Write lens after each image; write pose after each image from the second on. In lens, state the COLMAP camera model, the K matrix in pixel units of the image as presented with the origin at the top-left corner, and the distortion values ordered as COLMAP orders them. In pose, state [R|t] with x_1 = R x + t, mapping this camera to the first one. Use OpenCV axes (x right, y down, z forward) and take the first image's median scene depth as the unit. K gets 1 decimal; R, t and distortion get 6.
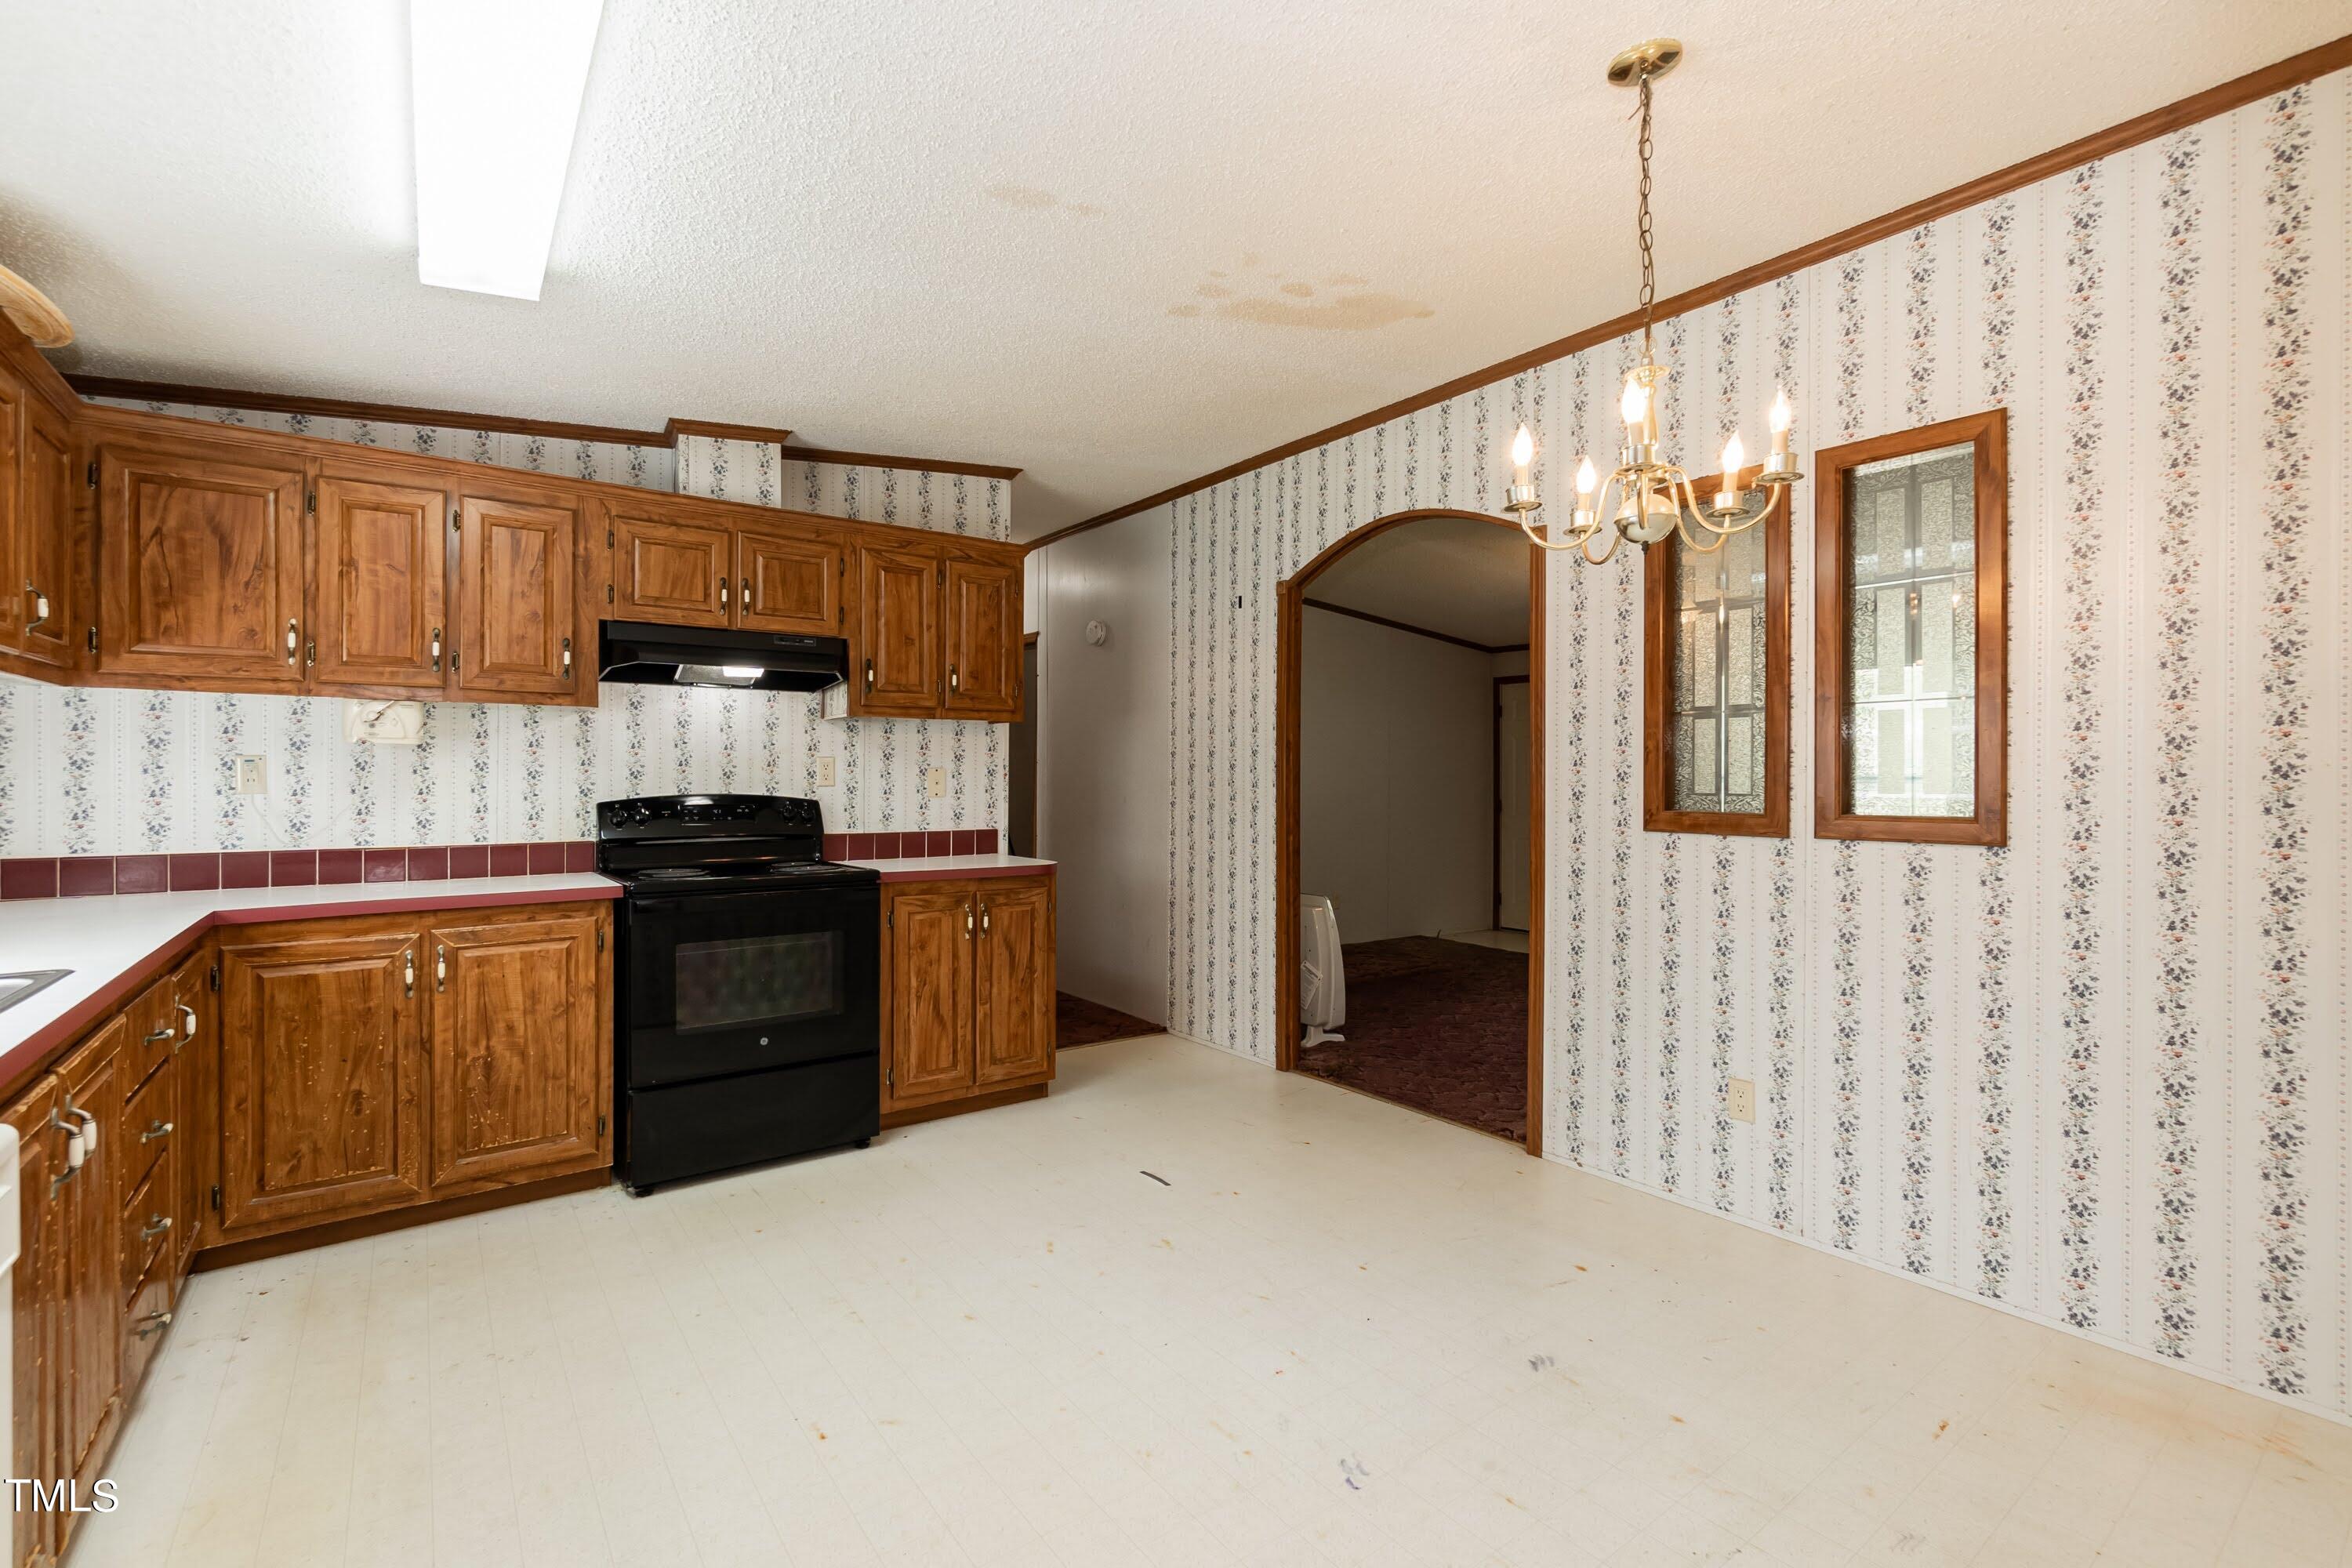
lens RADIAL K [[1040.5, 0, 1162.1], [0, 1040.5, 764.3], [0, 0, 1]] dist [0.000472, -0.004895]
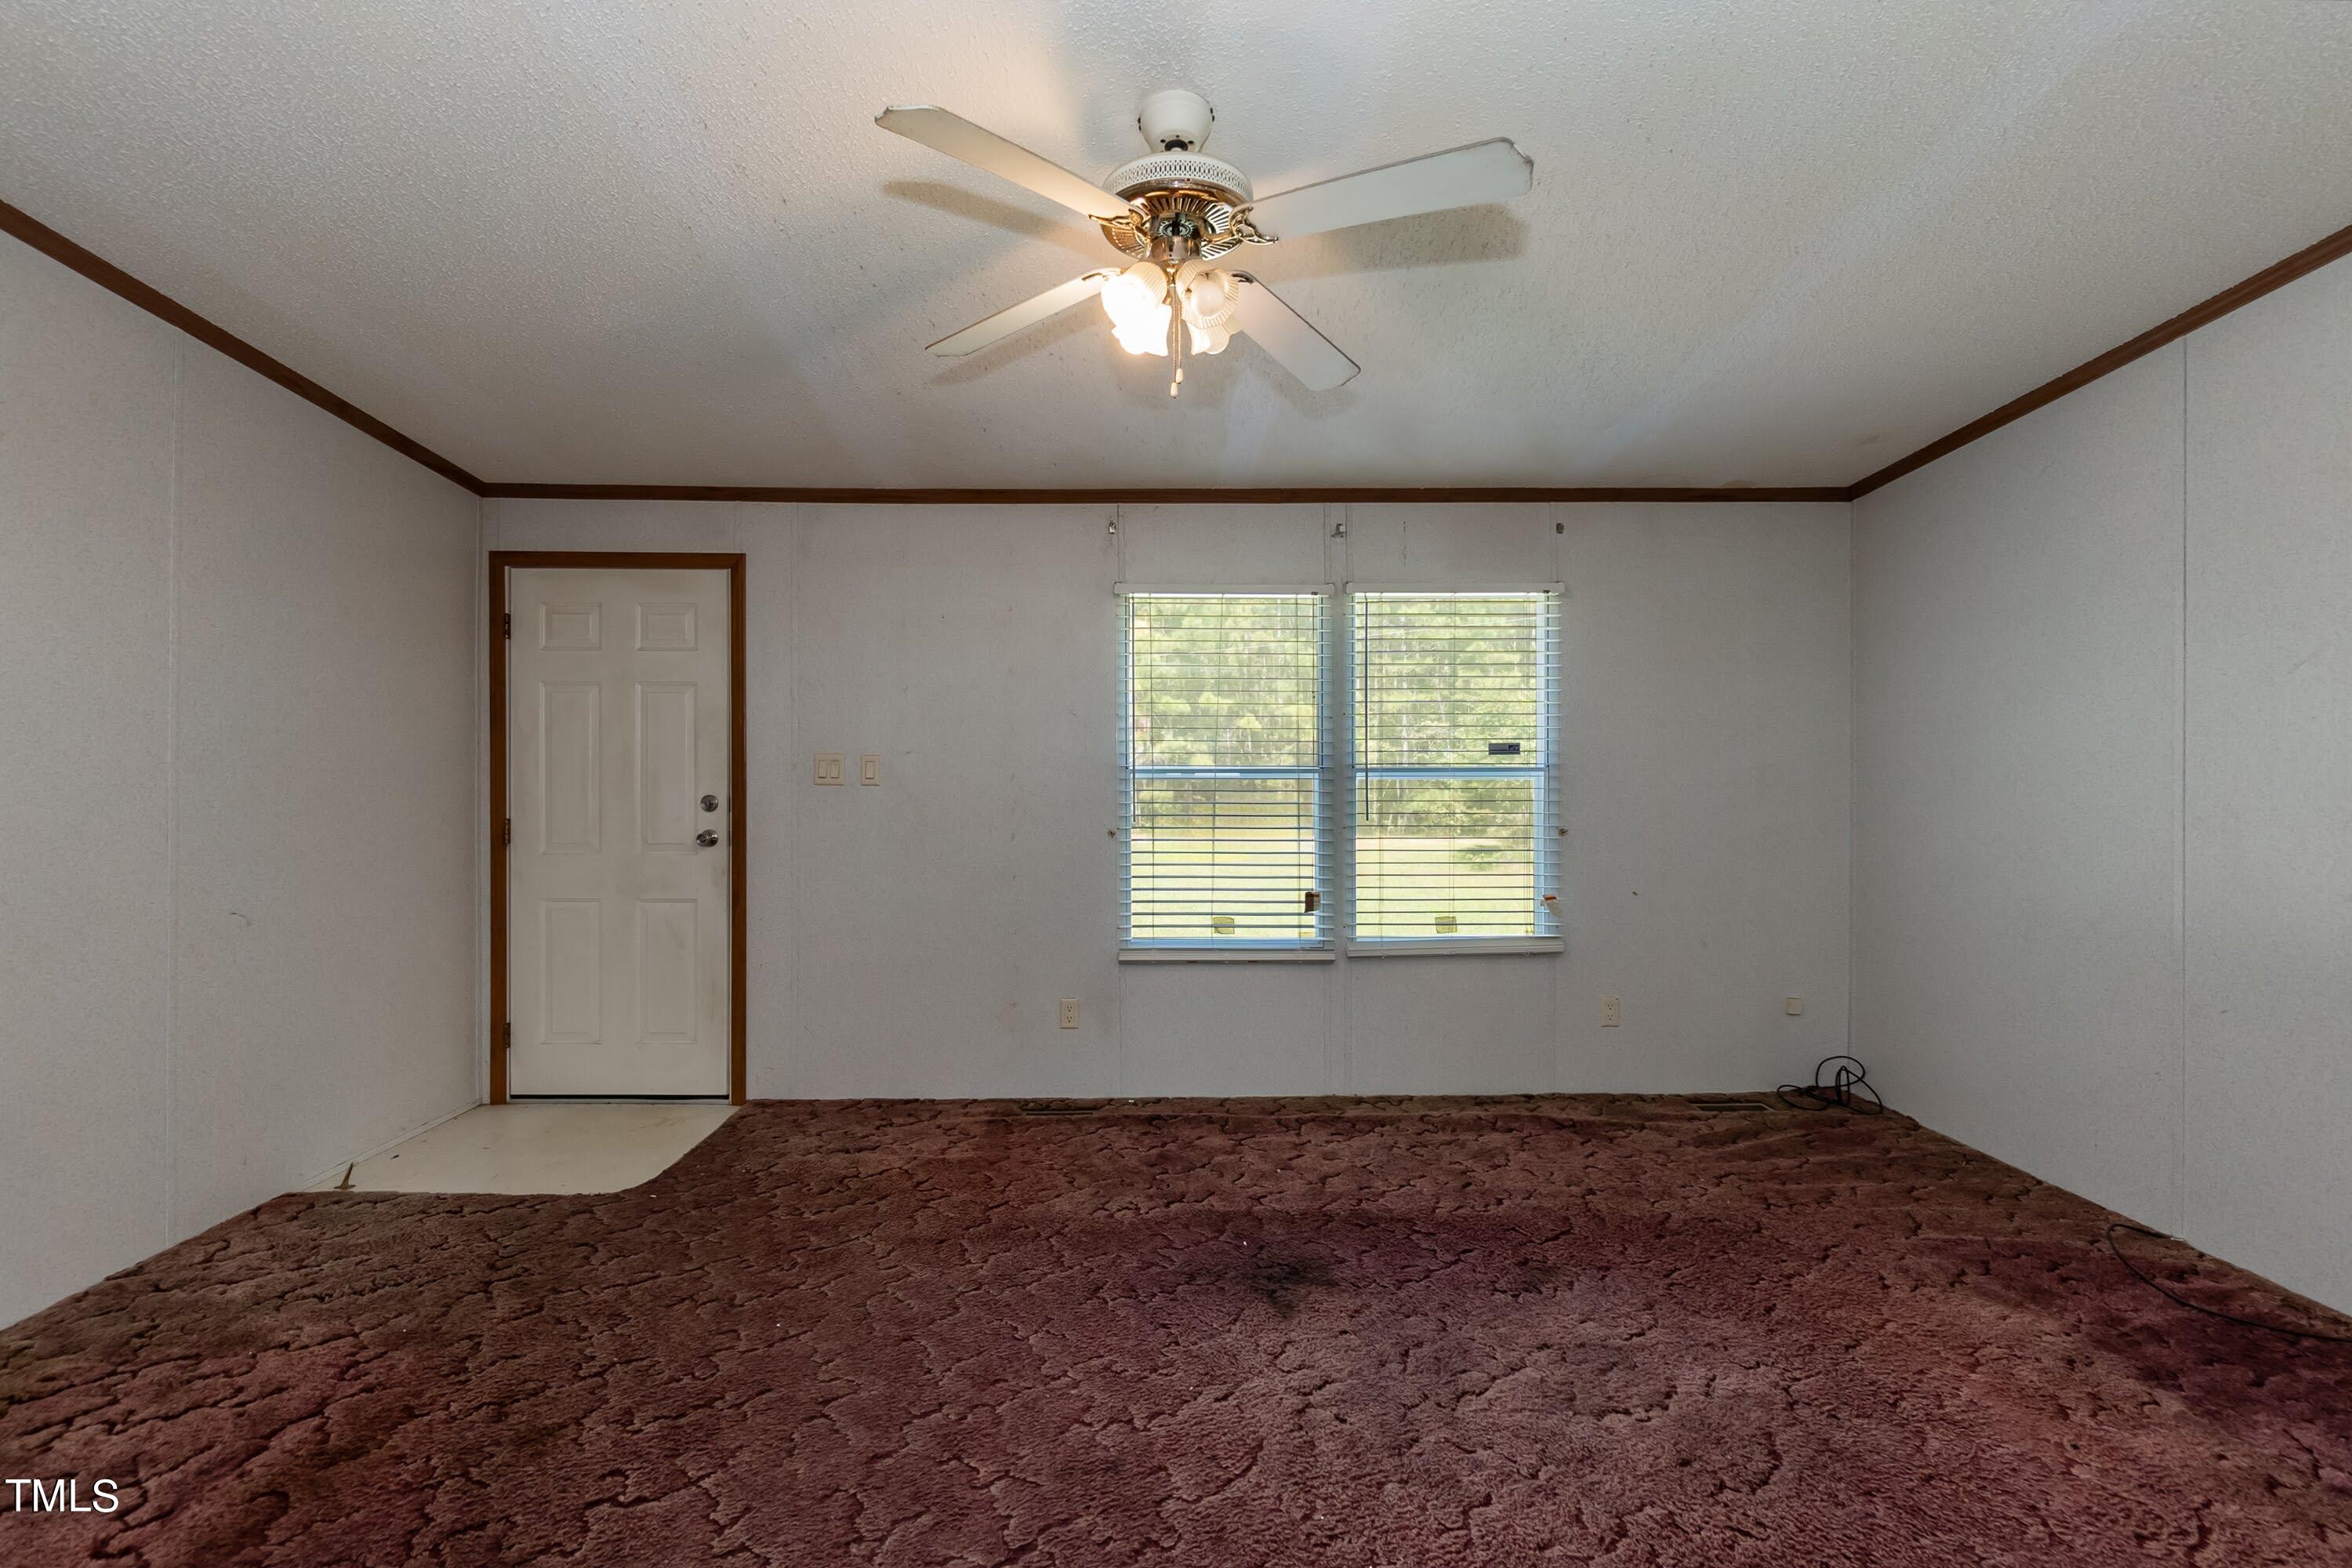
lens RADIAL K [[1035.8, 0, 1156.8], [0, 1035.8, 772.5], [0, 0, 1]] dist [-0.003143, 0.000225]
pose [[0.578021, -0.003255, 0.816016, 0.242545], [-0.007344, 0.999931, 0.009190, 0.015922], [-0.815989, -0.011305, 0.577957, 1.030130]]
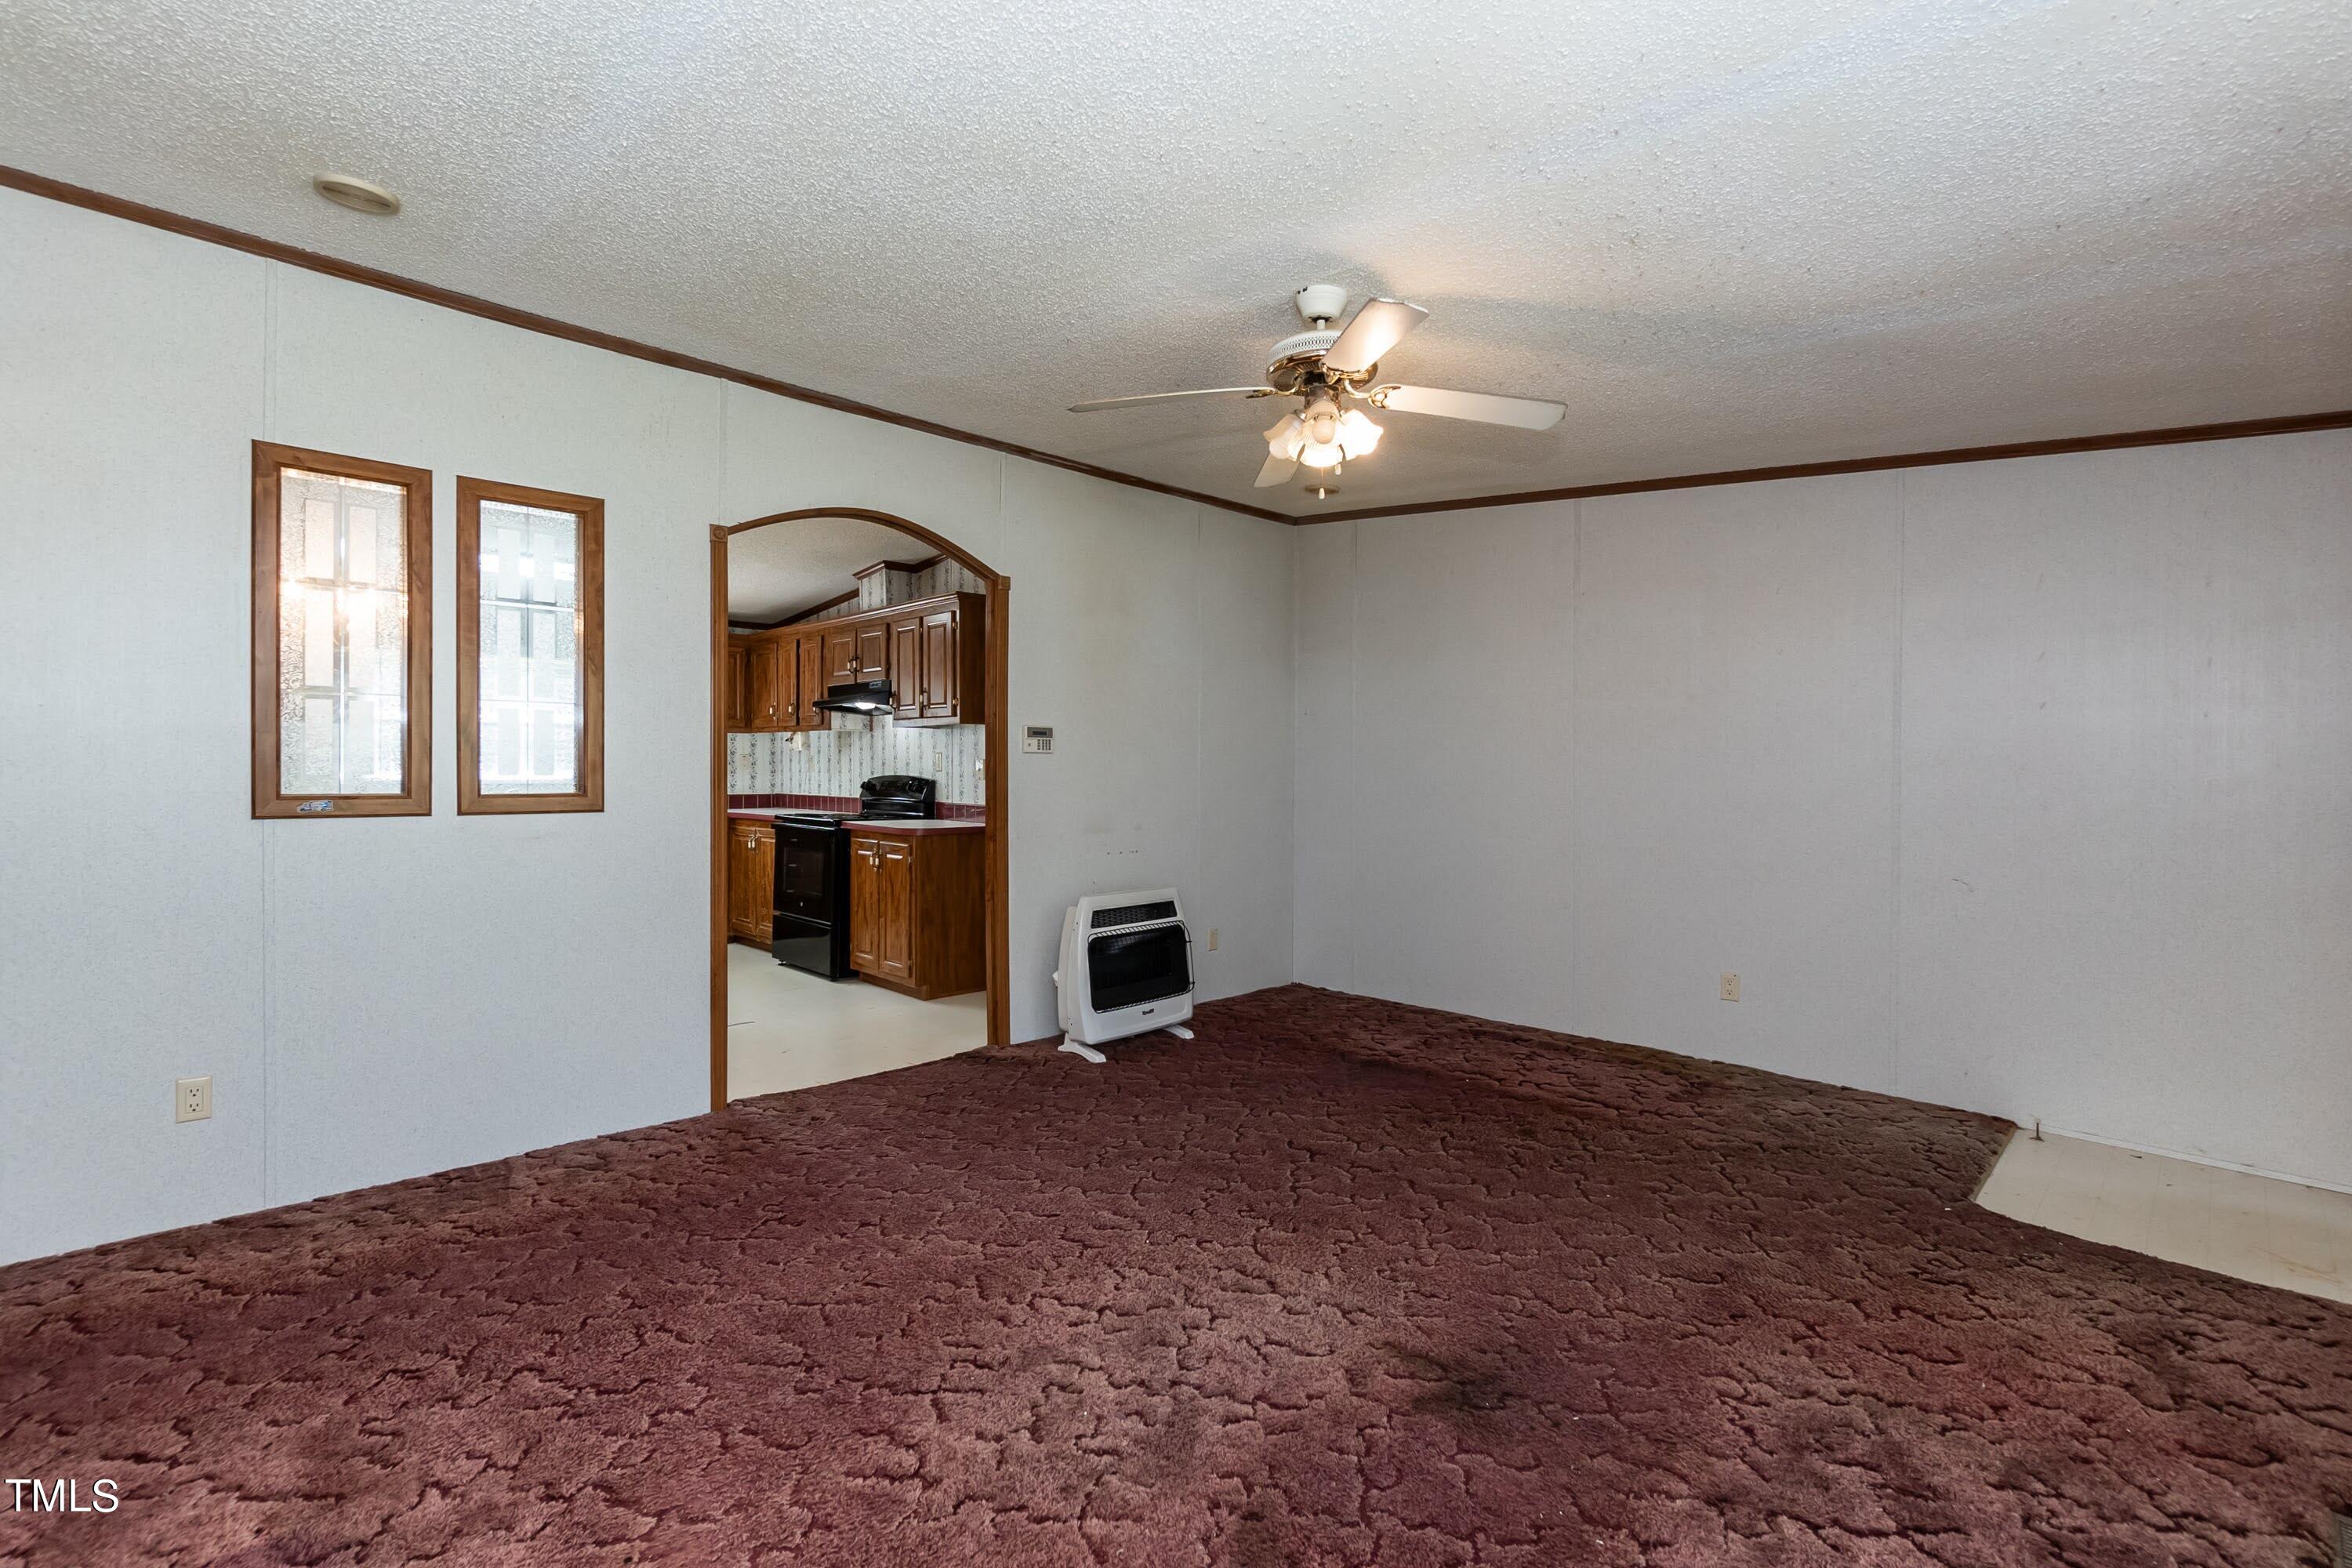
lens RADIAL K [[1040.5, 0, 1162.1], [0, 1040.5, 764.3], [0, 0, 1]] dist [0.000472, -0.004895]
pose [[0.134070, -0.005039, -0.990959, 1.253523], [0.004911, 0.999978, -0.004421, 0.018596], [0.990960, -0.004273, 0.134091, 1.106905]]
